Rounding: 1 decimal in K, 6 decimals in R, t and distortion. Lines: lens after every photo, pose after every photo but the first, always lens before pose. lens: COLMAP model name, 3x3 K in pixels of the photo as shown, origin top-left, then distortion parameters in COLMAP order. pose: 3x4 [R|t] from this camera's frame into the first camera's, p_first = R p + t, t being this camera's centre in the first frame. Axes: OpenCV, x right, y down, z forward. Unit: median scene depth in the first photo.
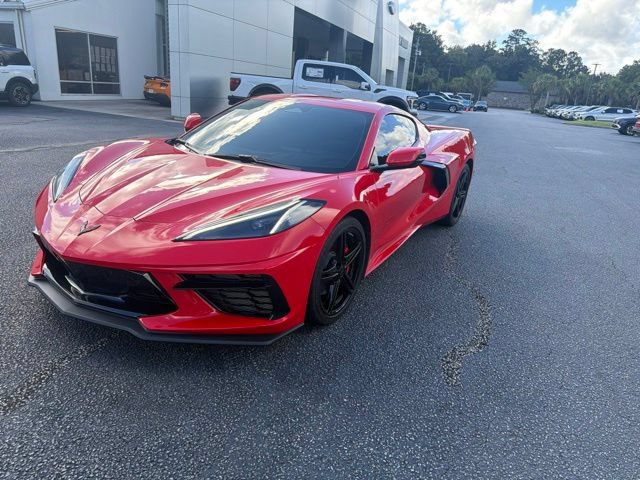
lens RADIAL K [[460.8, 0, 322.1], [0, 460.8, 241.1], [0, 0, 1]] dist [0.040788, -0.043114]
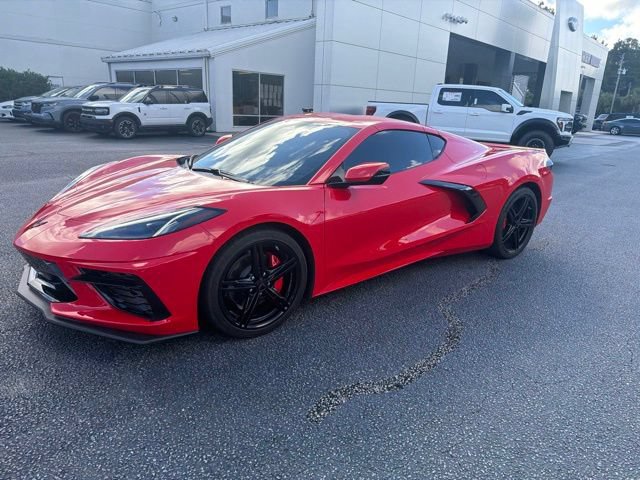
lens RADIAL K [[460.8, 0, 323.1], [0, 460.8, 242.8], [0, 0, 1]] dist [0.040788, -0.043114]
pose [[0.929215, 0.068546, -0.363125, 0.059131], [-0.089169, 0.995200, -0.040316, 0.000542], [0.358619, 0.069842, 0.930868, 0.015573]]
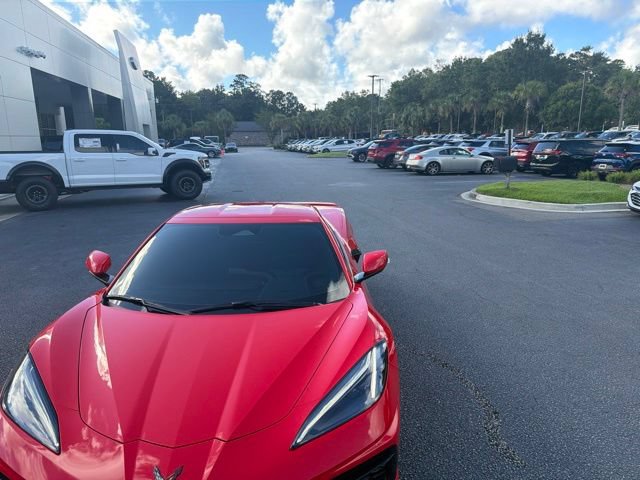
lens RADIAL K [[460.8, 0, 322.7], [0, 460.8, 240.0], [0, 0, 1]] dist [0.040788, -0.043114]
pose [[0.853281, -0.197200, 0.482726, -0.057384], [0.235506, 0.971680, -0.019344, -0.032051], [-0.465241, 0.130190, 0.875558, 0.014697]]
